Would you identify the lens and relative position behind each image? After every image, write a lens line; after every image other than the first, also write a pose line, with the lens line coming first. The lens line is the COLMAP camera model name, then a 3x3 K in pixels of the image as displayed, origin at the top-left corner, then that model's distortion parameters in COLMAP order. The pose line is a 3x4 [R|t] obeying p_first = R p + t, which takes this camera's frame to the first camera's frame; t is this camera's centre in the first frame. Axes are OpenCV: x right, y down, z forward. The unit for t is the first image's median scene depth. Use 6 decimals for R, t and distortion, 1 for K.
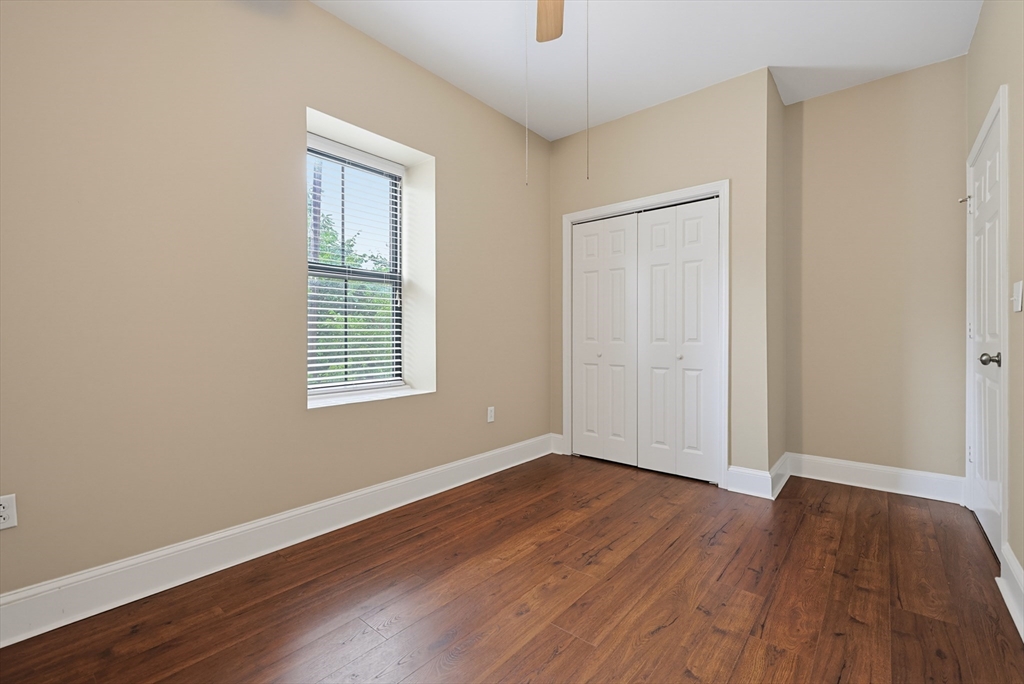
lens RADIAL K [[438.6, 0, 510.6], [0, 438.6, 335.3], [0, 0, 1]] dist [0.000027, 0.000075]
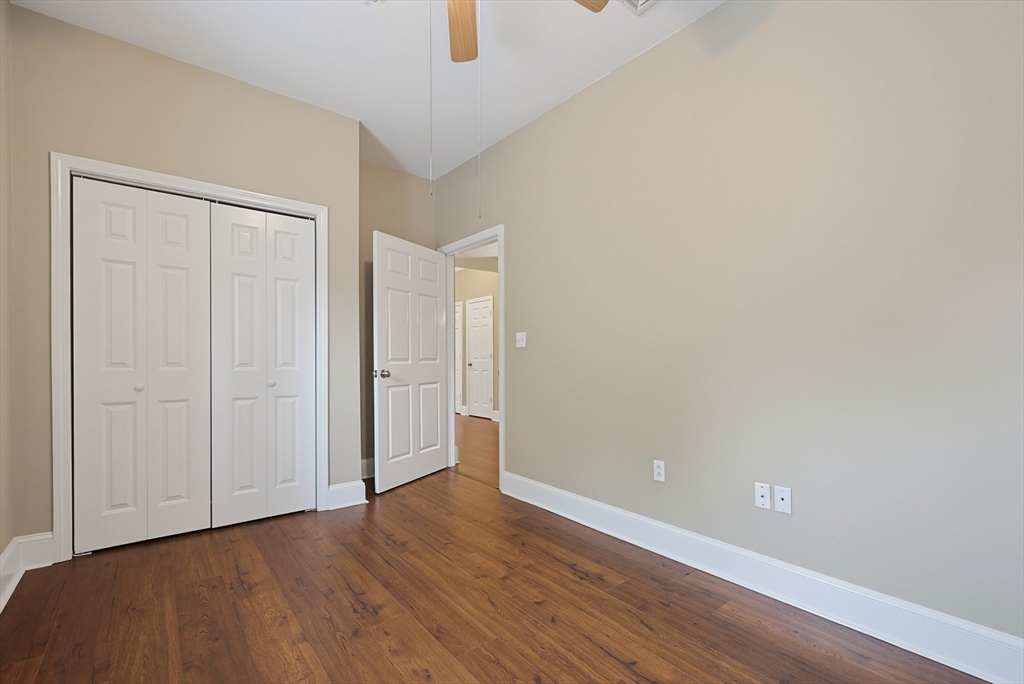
lens RADIAL K [[455.4, 0, 520.5], [0, 455.4, 359.5], [0, 0, 1]] dist [-0.001001, 0.000019]
pose [[0.178137, -0.003046, 0.984001, -0.570496], [-0.001502, 0.999993, 0.003367, -0.004673], [-0.984005, -0.002077, 0.178131, 0.444807]]
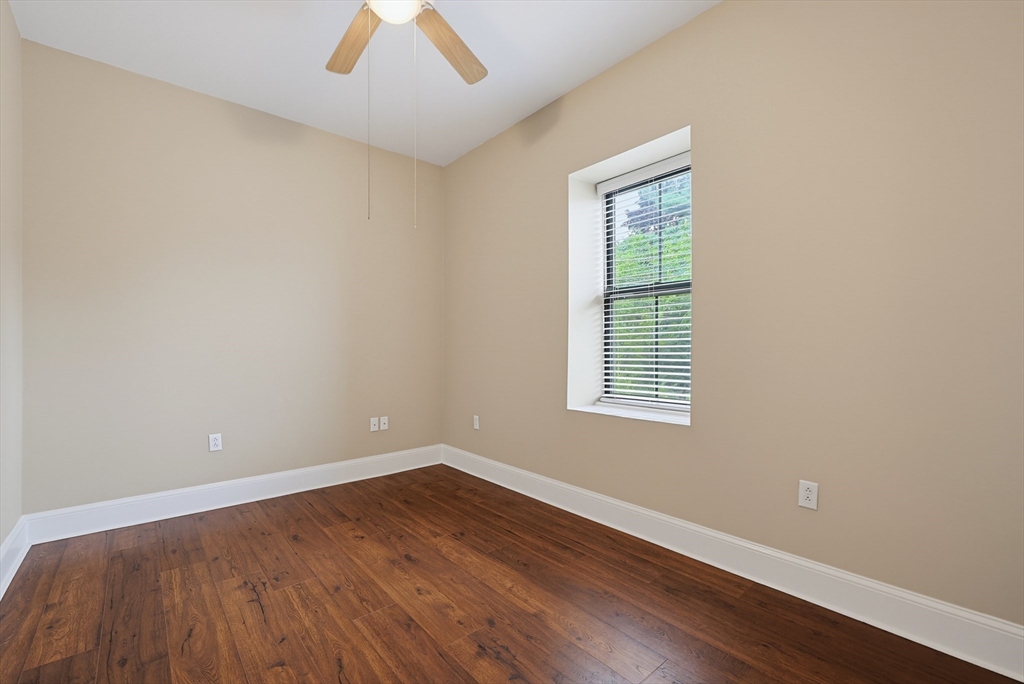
lens RADIAL K [[435.8, 0, 507.6], [0, 435.8, 347.8], [0, 0, 1]] dist [-0.001530, -0.000250]
pose [[-0.158495, 0.000227, -0.987360, 0.775078], [0.002066, 0.999998, -0.000102, -0.011822], [0.987358, -0.002056, -0.158495, 0.965751]]
